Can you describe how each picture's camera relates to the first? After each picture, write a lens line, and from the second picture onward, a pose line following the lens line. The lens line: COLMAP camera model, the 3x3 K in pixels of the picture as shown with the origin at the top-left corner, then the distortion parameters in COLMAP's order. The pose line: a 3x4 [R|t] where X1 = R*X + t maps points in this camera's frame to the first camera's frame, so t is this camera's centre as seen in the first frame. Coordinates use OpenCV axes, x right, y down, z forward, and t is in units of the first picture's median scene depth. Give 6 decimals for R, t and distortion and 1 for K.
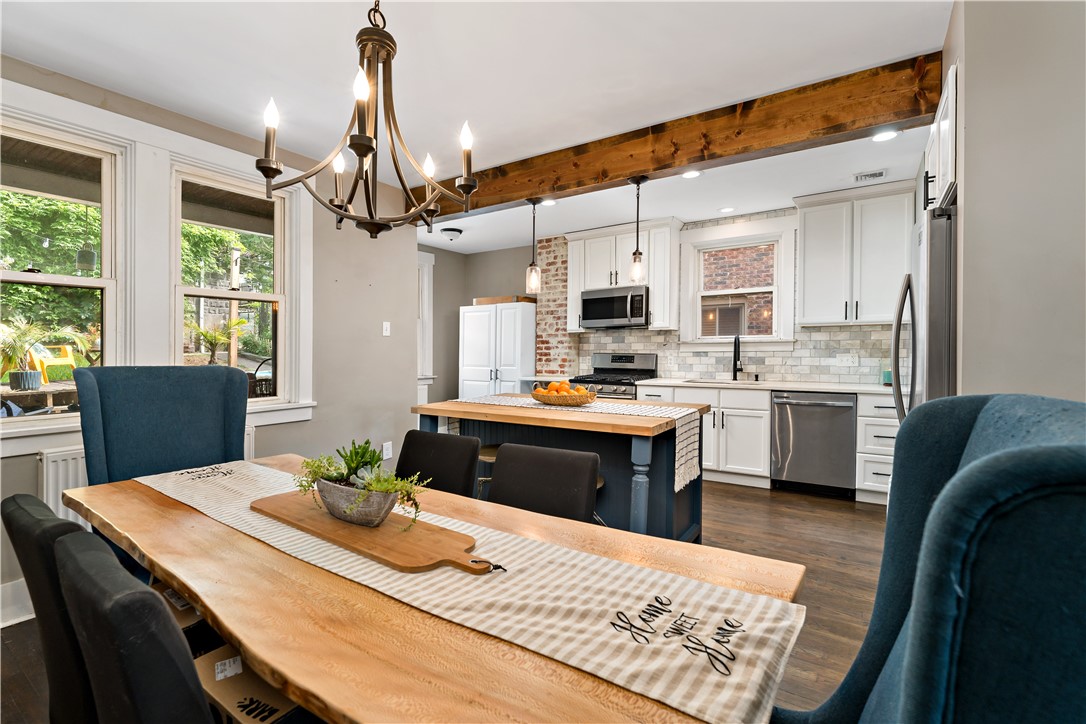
lens RADIAL K [[473.5, 0, 543.0], [0, 473.5, 362.0], [0, 0, 1]] dist [0.000015, -0.000007]
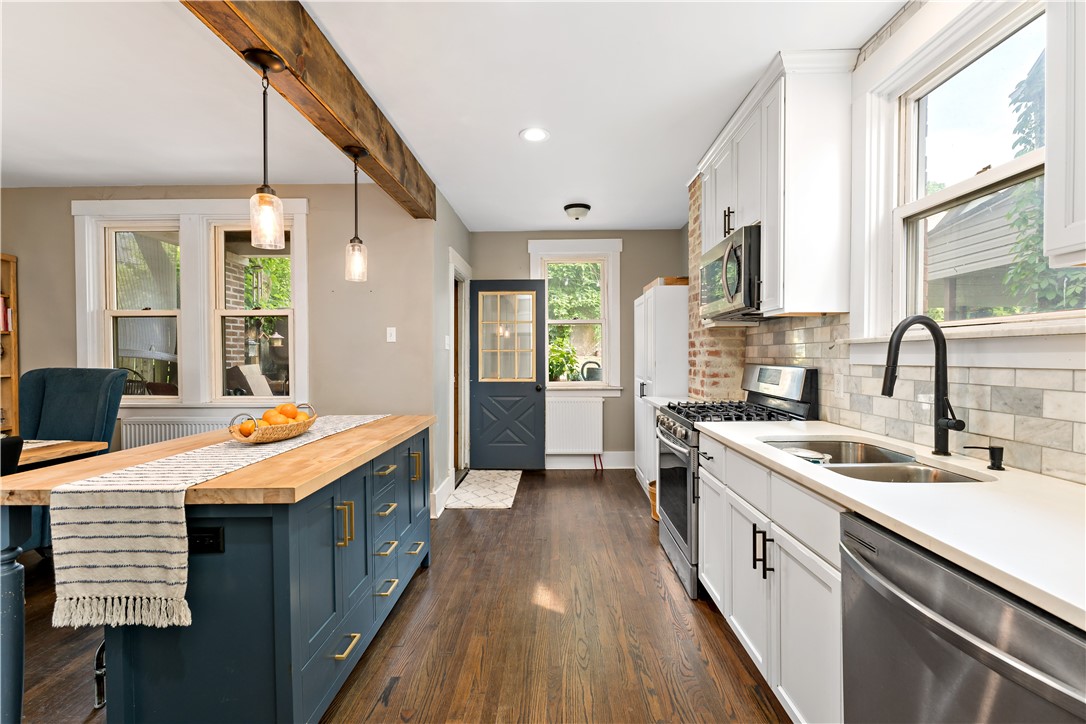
lens RADIAL K [[484.1, 0, 543.0], [0, 484.1, 362.0], [0, 0, 1]] dist [-0.000181, 0.000022]
pose [[0.556570, 0.016584, -0.830635, 0.529959], [-0.020667, 0.999768, 0.006113, -0.022089], [0.830544, 0.013764, 0.556783, 0.581255]]
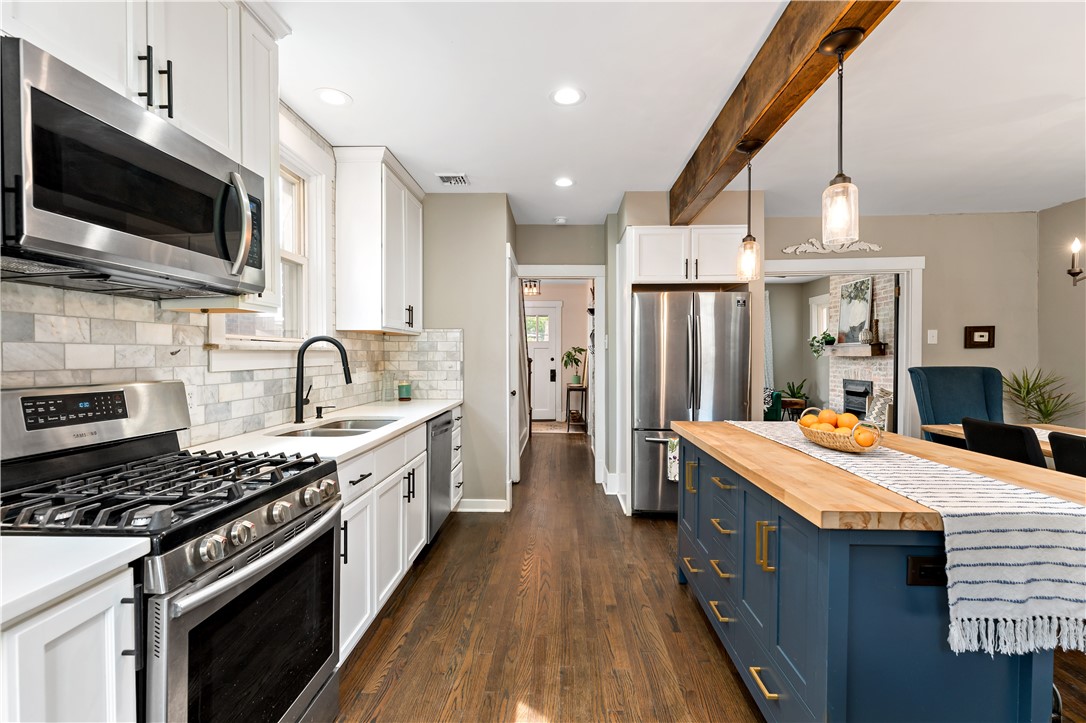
lens RADIAL K [[484.1, 0, 543.0], [0, 484.1, 361.5], [0, 0, 1]] dist [-0.000181, 0.000022]
pose [[-0.537082, -0.004627, 0.843517, -0.190495], [0.025352, 0.999445, 0.021624, -0.033835], [-0.843149, 0.032998, -0.536666, 1.059706]]
